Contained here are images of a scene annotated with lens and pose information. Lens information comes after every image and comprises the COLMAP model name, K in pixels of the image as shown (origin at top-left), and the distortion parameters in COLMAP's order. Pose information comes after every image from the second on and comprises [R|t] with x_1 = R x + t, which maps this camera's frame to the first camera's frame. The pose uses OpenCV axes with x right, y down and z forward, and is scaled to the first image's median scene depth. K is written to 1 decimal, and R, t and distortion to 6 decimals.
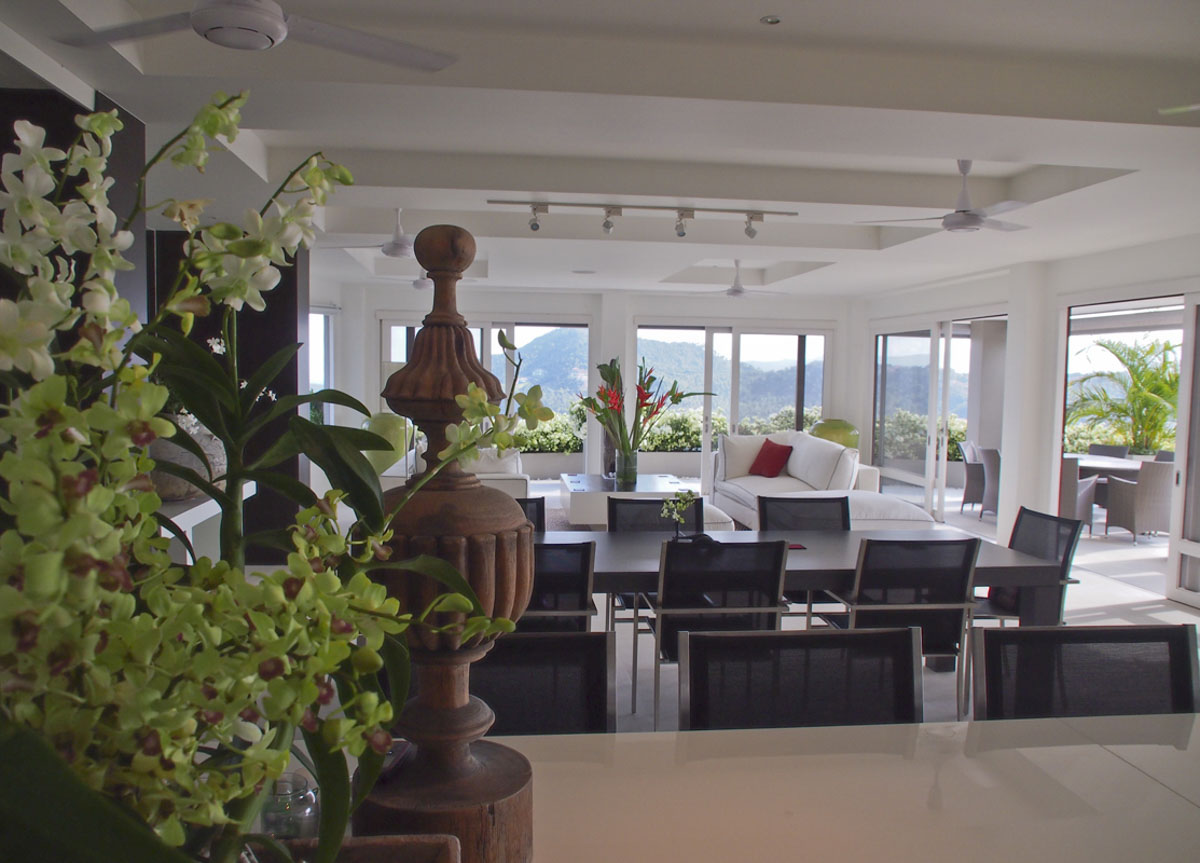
lens RADIAL K [[986.2, 0, 600.0], [0, 986.2, 431.5], [0, 0, 1]] dist [0.000113, 0.000616]
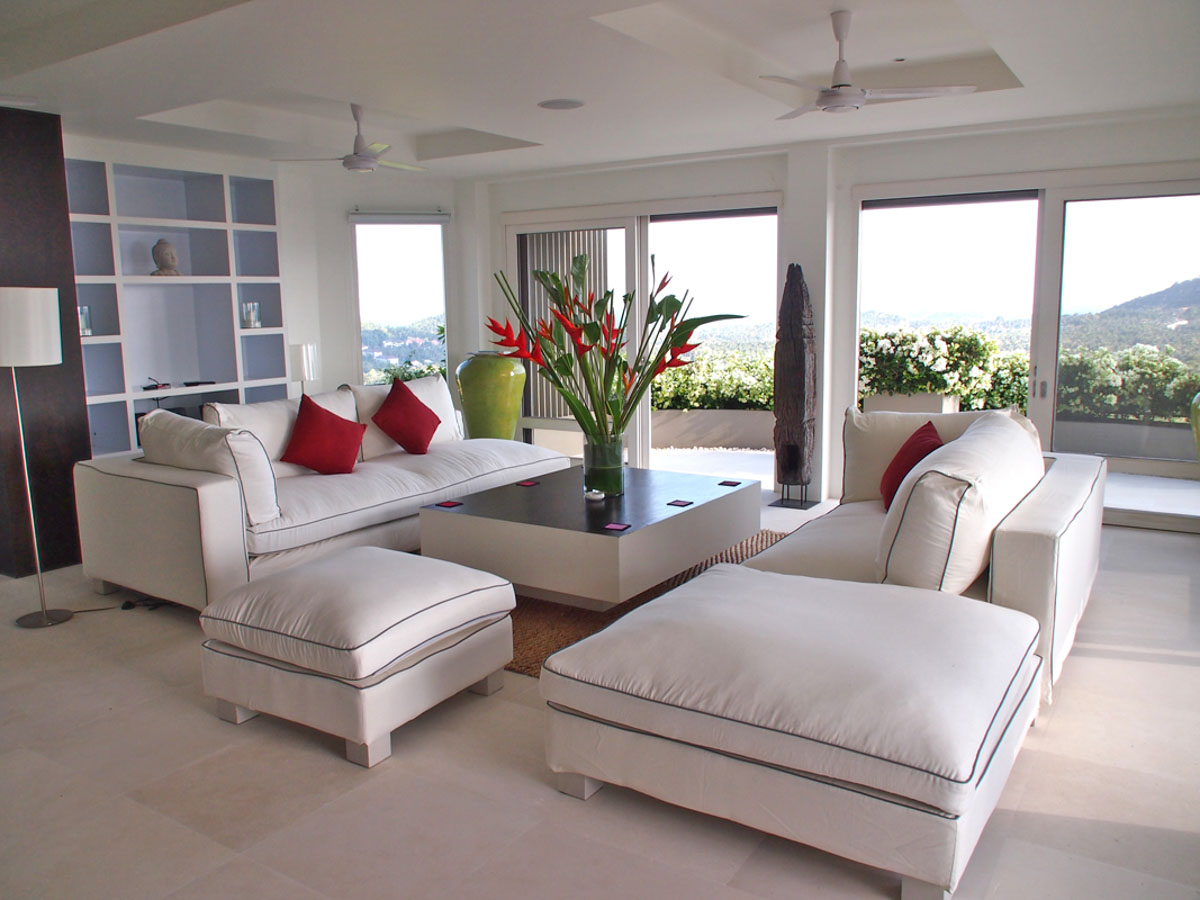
lens RADIAL K [[948.4, 0, 600.0], [0, 948.4, 450.0], [0, 0, 1]] dist [-0.029511, 0.008619]
pose [[0.757232, 0.073713, -0.648973, 0.337394], [-0.009374, 0.994735, 0.102048, -0.024074], [0.653079, -0.071190, 0.753936, 0.570167]]
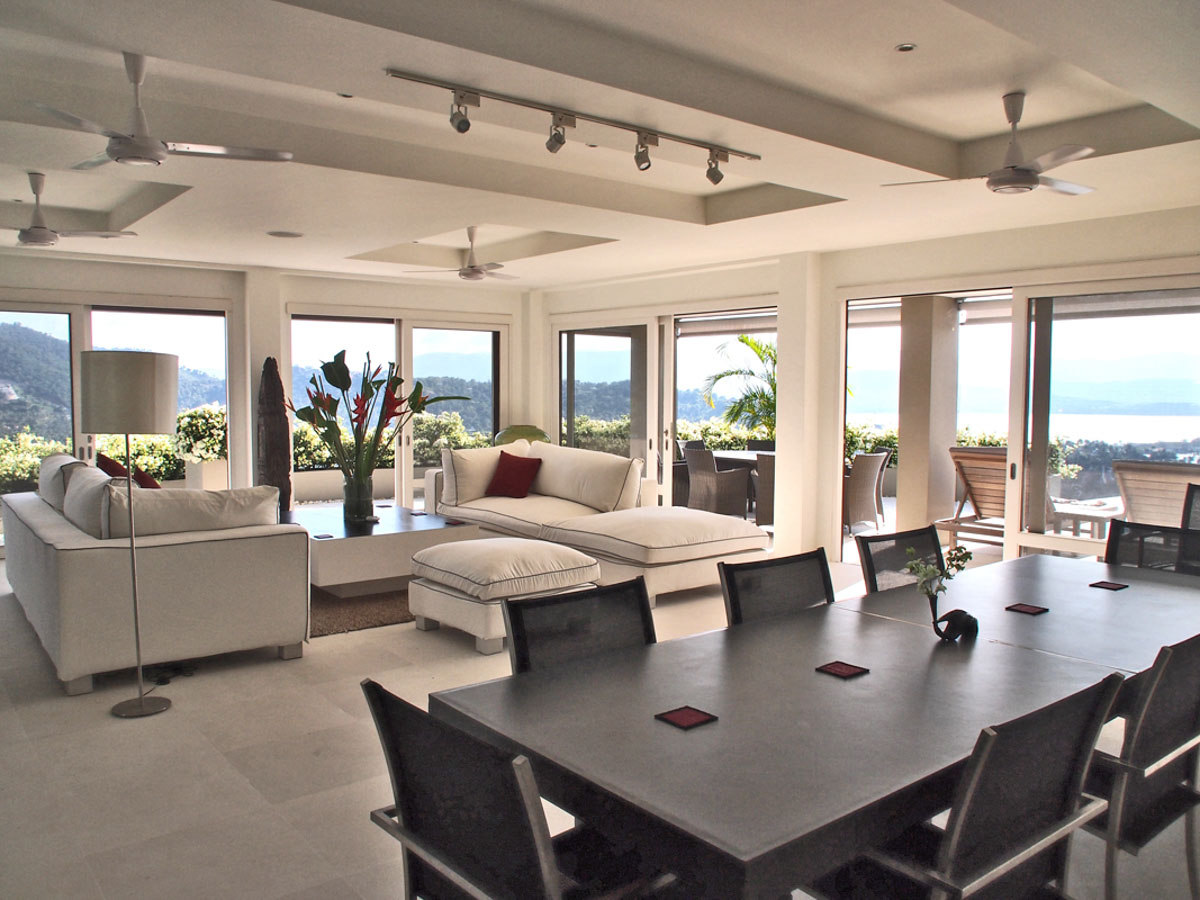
lens RADIAL K [[948.4, 0, 600.0], [0, 948.4, 450.0], [0, 0, 1]] dist [-0.029511, 0.008619]
pose [[0.844975, -0.052648, 0.532208, -0.187738], [0.044674, 0.998613, 0.027857, -0.011938], [-0.532936, 0.000237, 0.846155, 0.270674]]
